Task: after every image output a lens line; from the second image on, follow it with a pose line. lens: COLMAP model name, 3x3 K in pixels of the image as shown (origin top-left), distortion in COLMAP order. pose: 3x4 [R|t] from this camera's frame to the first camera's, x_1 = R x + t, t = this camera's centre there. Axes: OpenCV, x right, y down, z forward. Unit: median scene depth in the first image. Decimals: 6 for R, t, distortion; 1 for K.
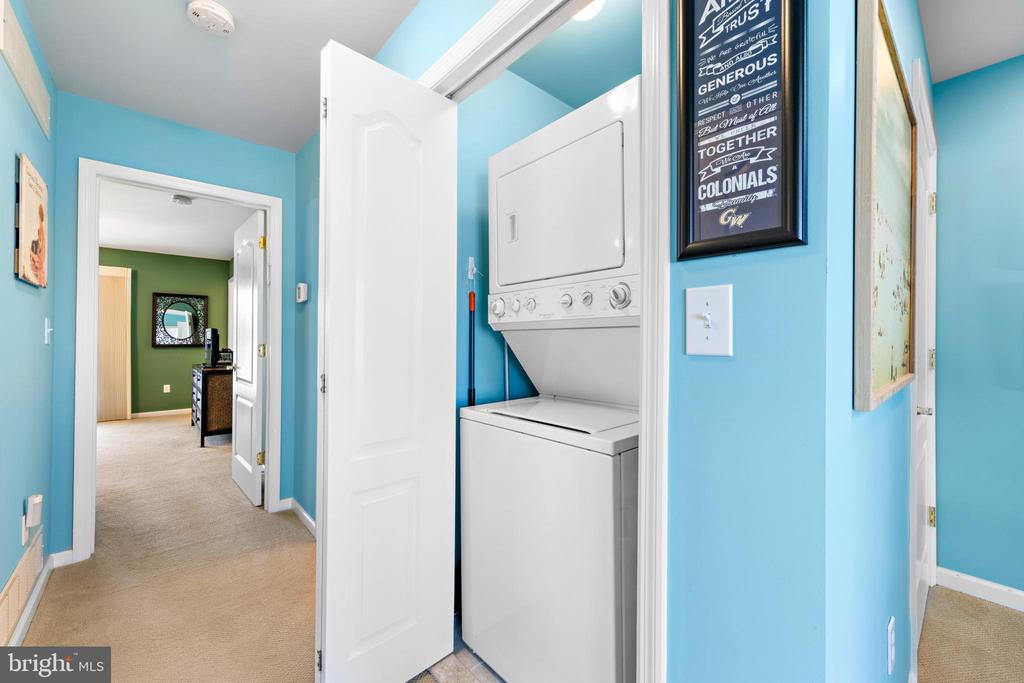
lens RADIAL K [[391.8, 0, 508.5], [0, 391.8, 334.3], [0, 0, 1]] dist [0.000658, -0.000074]
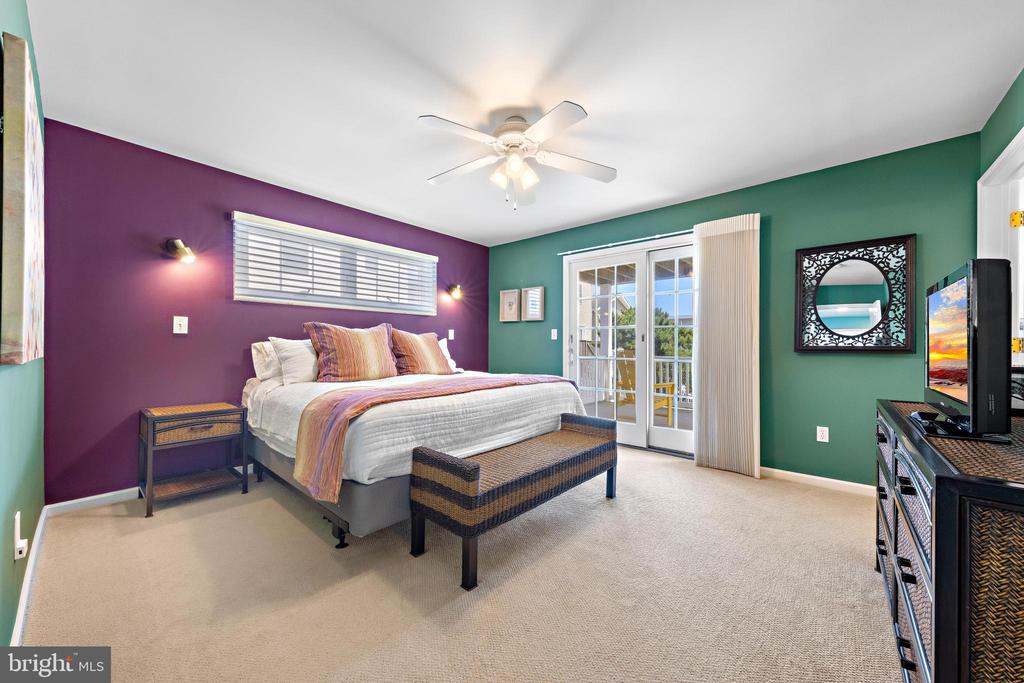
lens RADIAL K [[374.2, 0, 511.6], [0, 374.2, 342.8], [0, 0, 1]] dist [-0.000039, 0.000025]
pose [[0.106722, -0.005659, -0.994273, -0.434135], [-0.000164, 0.999984, -0.005709, 0.023567], [0.994289, 0.000773, 0.106719, 0.549894]]
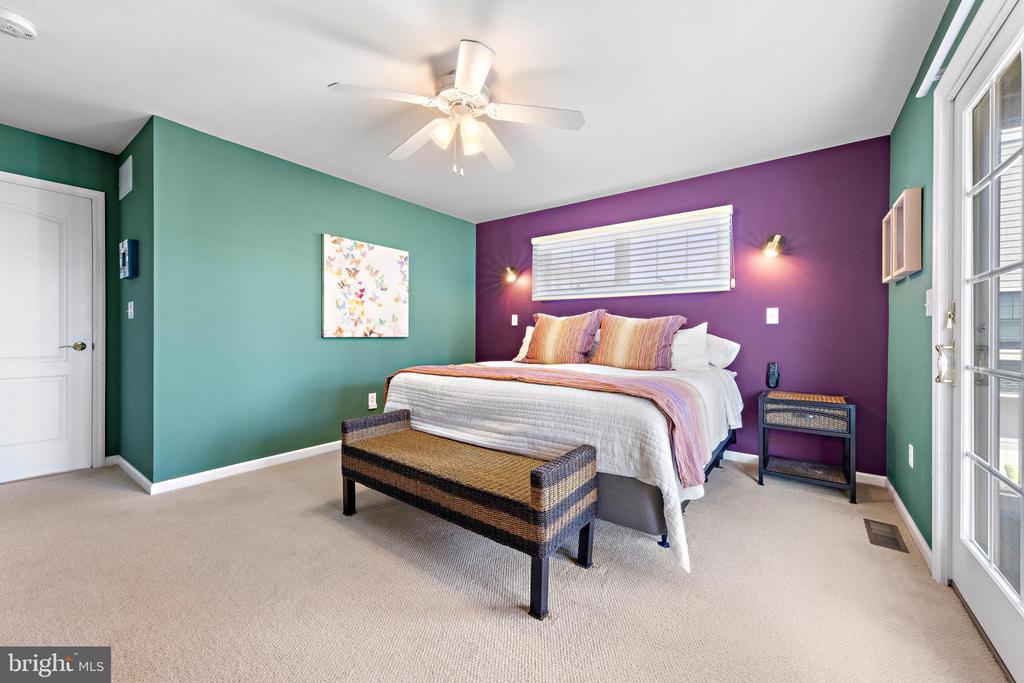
lens RADIAL K [[391.8, 0, 530.4], [0, 391.8, 328.2], [0, 0, 1]] dist [0.000658, -0.000074]
pose [[-0.978598, -0.005947, -0.205695, -1.005977], [-0.002990, 0.999888, -0.014684, 0.028934], [0.205759, -0.013754, -0.978506, 1.177220]]
